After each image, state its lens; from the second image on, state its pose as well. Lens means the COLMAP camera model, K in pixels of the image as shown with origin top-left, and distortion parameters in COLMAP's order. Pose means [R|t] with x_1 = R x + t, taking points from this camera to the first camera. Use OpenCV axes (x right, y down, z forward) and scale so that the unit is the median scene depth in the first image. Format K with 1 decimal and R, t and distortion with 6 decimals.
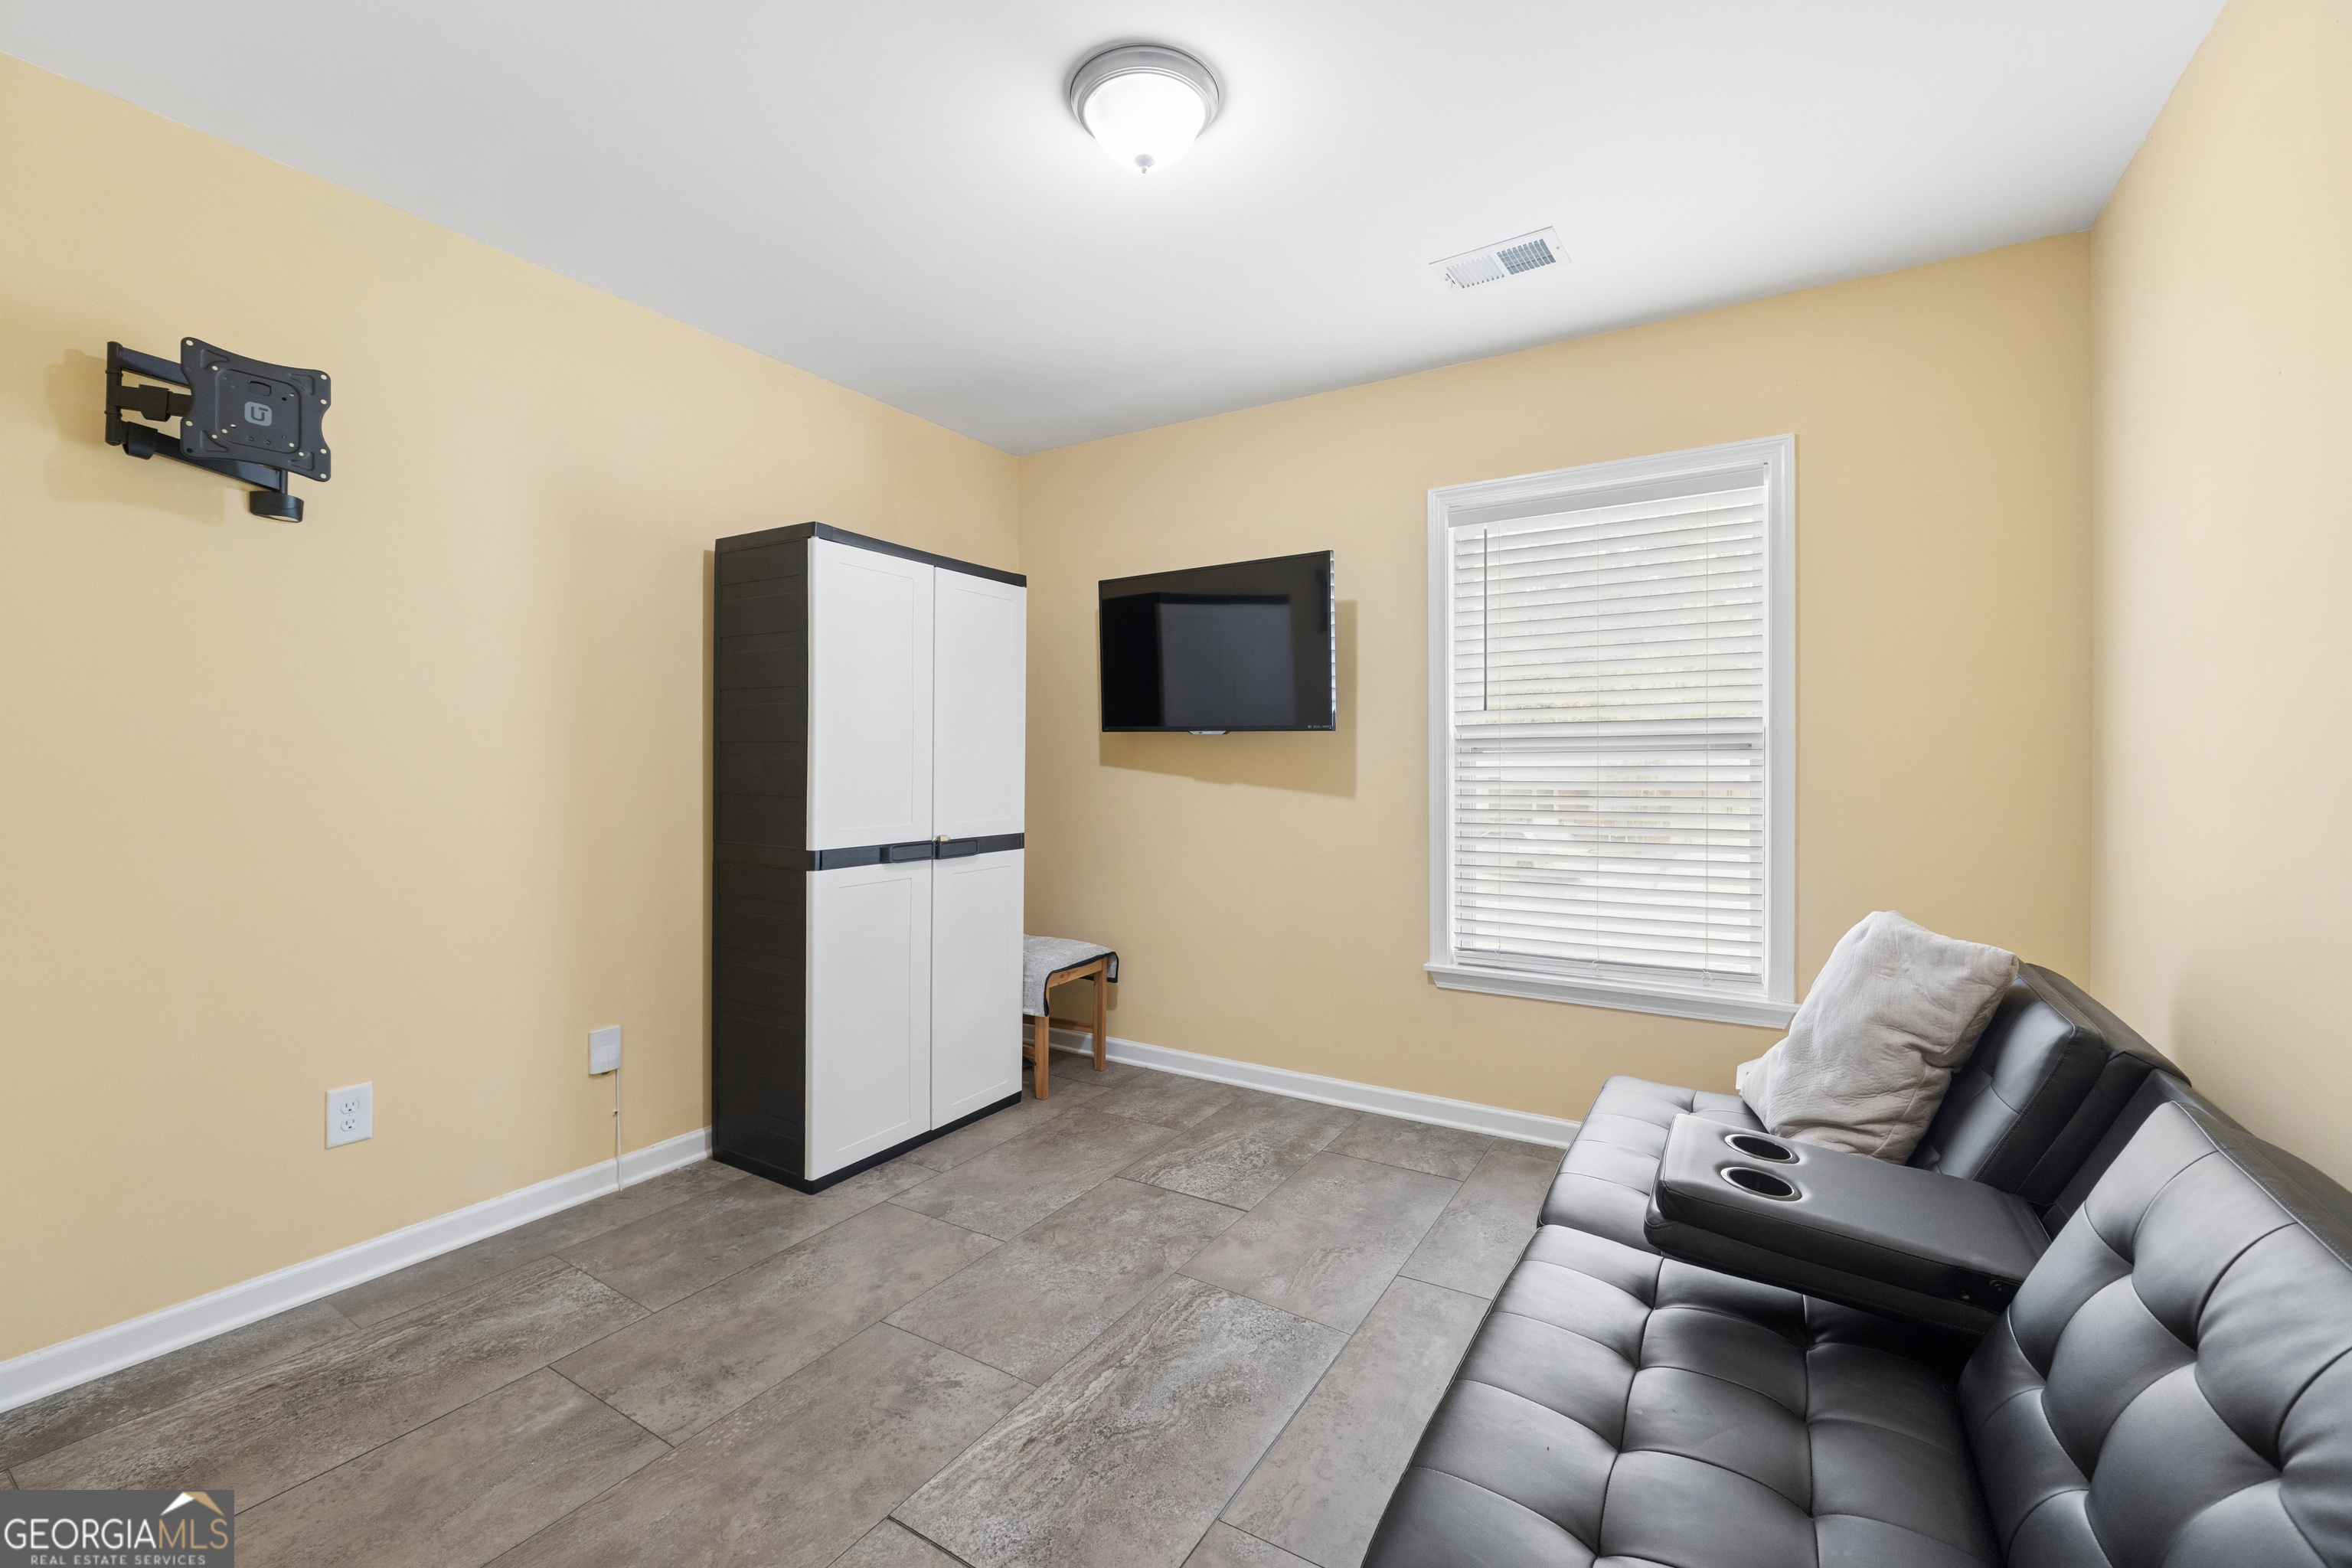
lens RADIAL K [[978.5, 0, 1175.3], [0, 978.5, 765.0], [0, 0, 1]] dist [-0.013705, 0.000281]
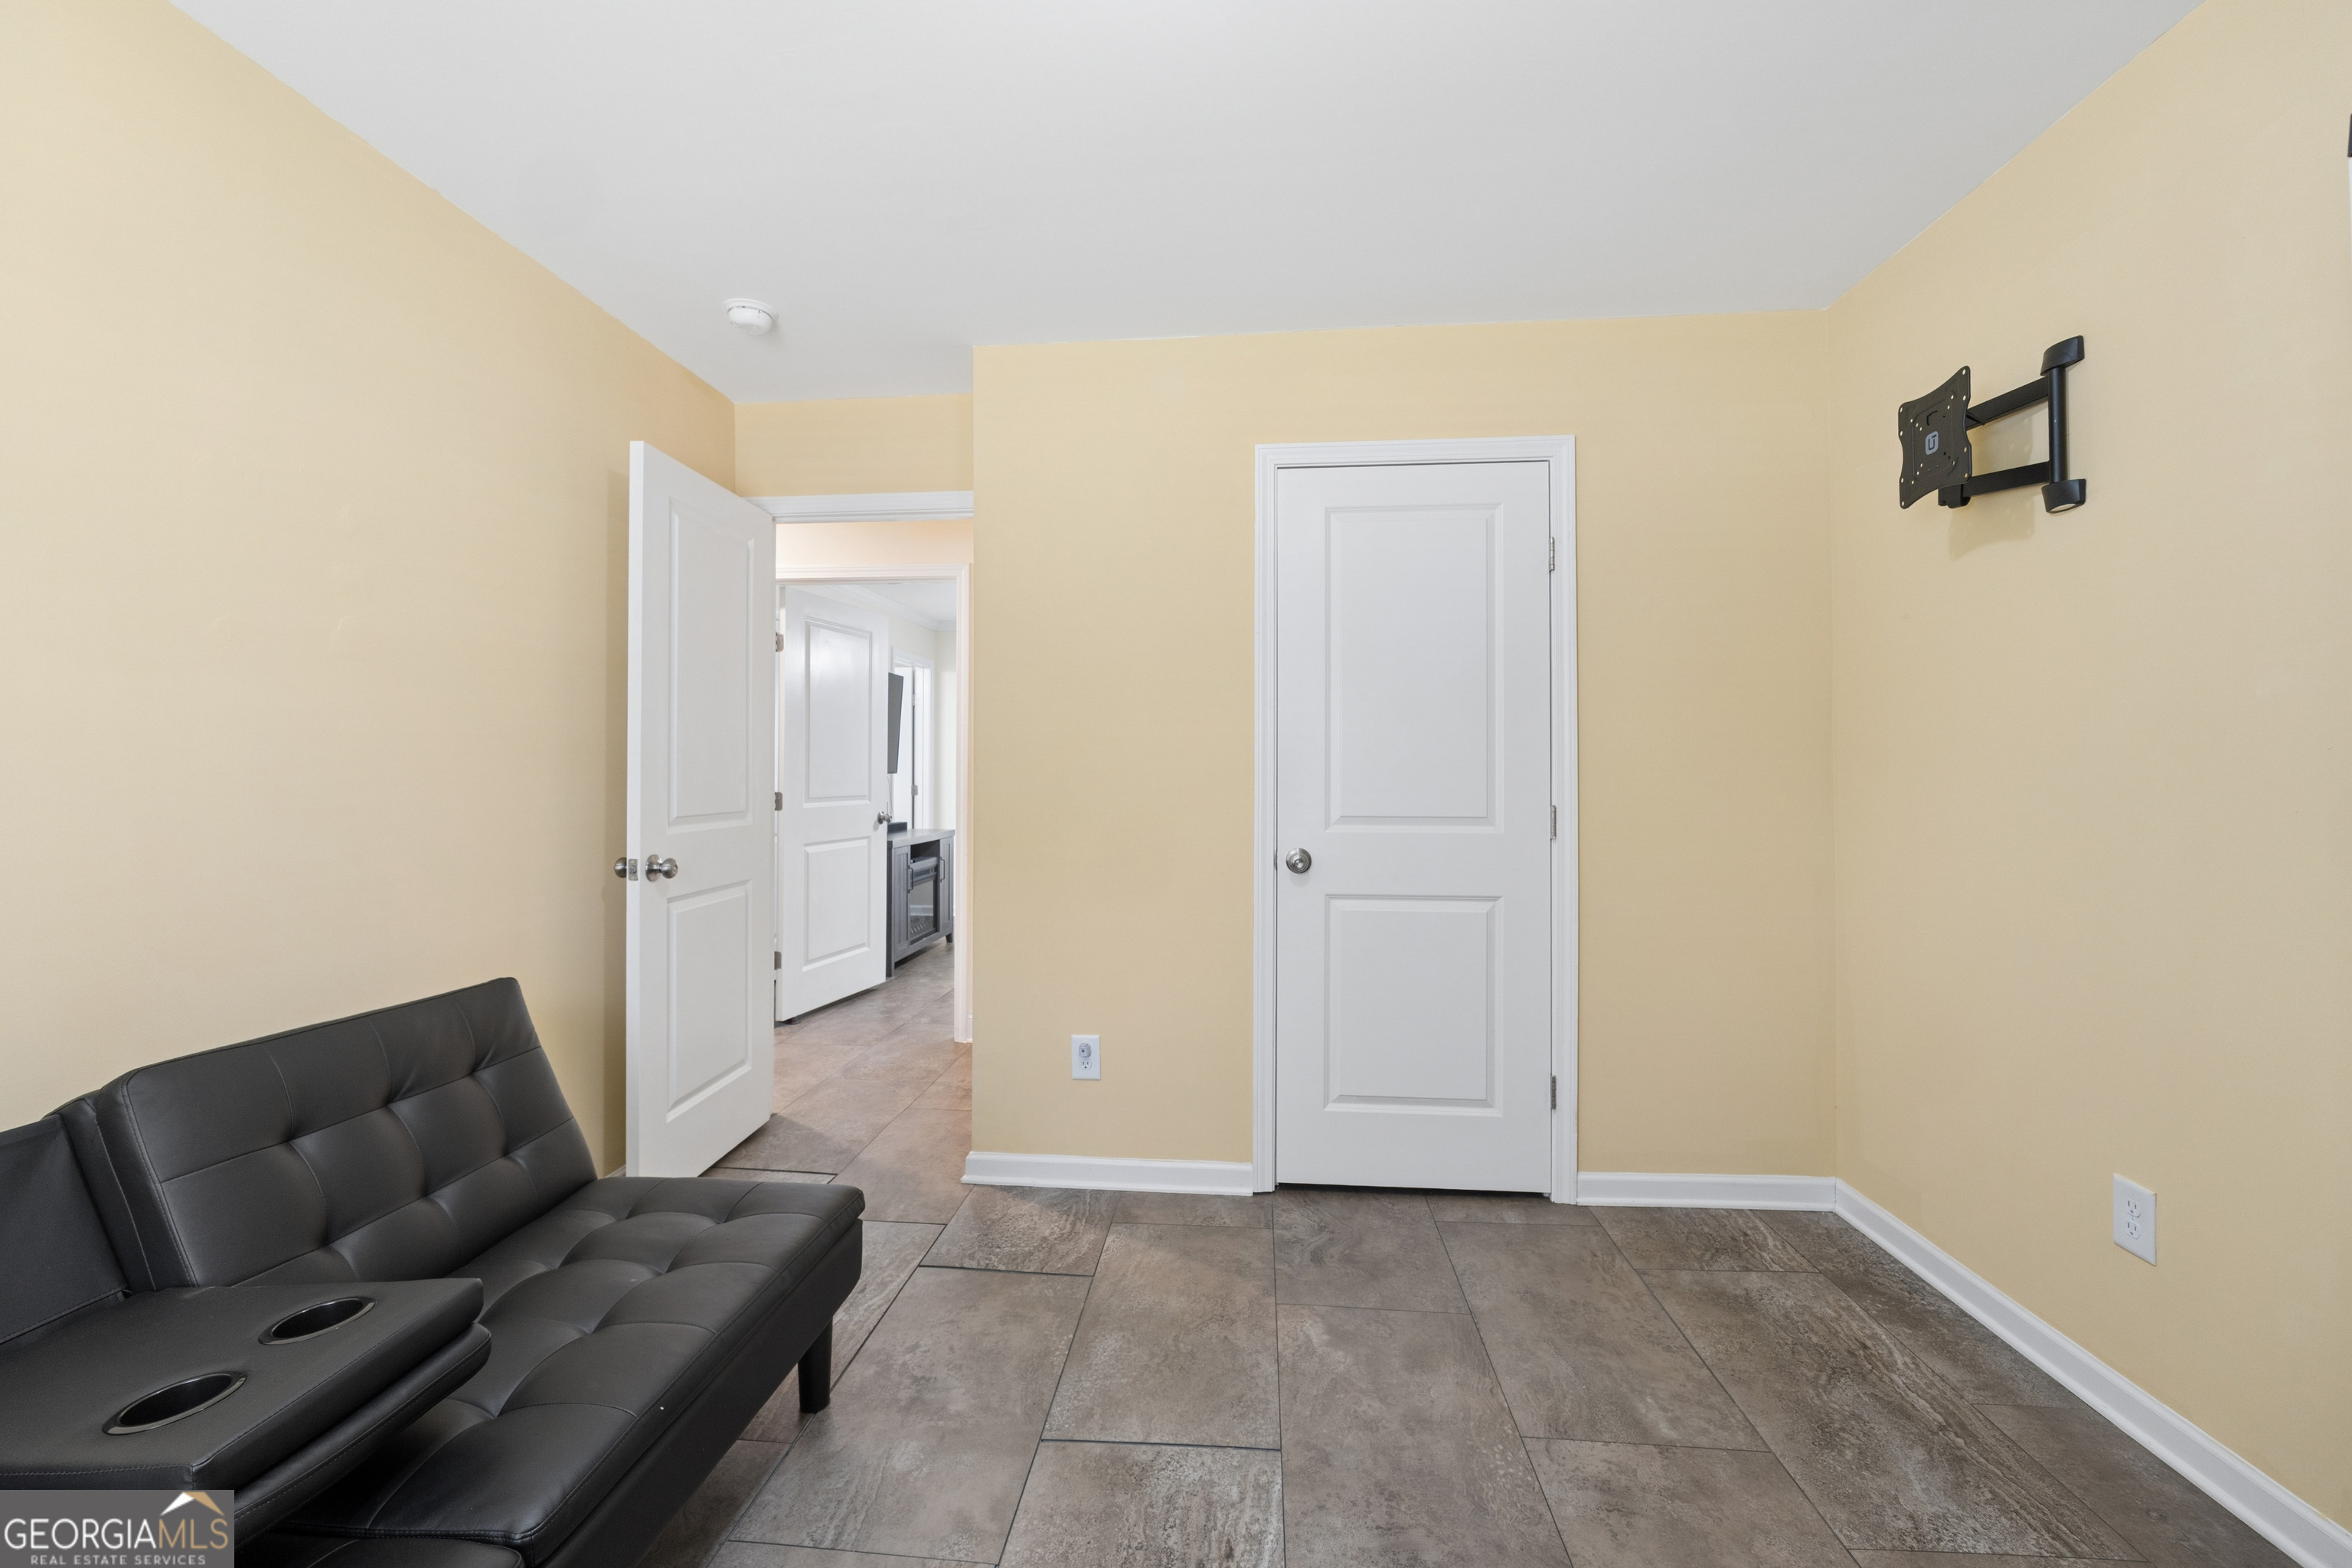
lens RADIAL K [[1063.6, 0, 1176.0], [0, 1063.6, 784.0], [0, 0, 1]] dist [0.016932, -0.000071]
pose [[-0.904038, 0.005556, -0.427416, 0.310434], [0.003061, 0.999974, 0.006523, -0.008225], [0.427441, 0.004589, -0.904031, 1.882877]]
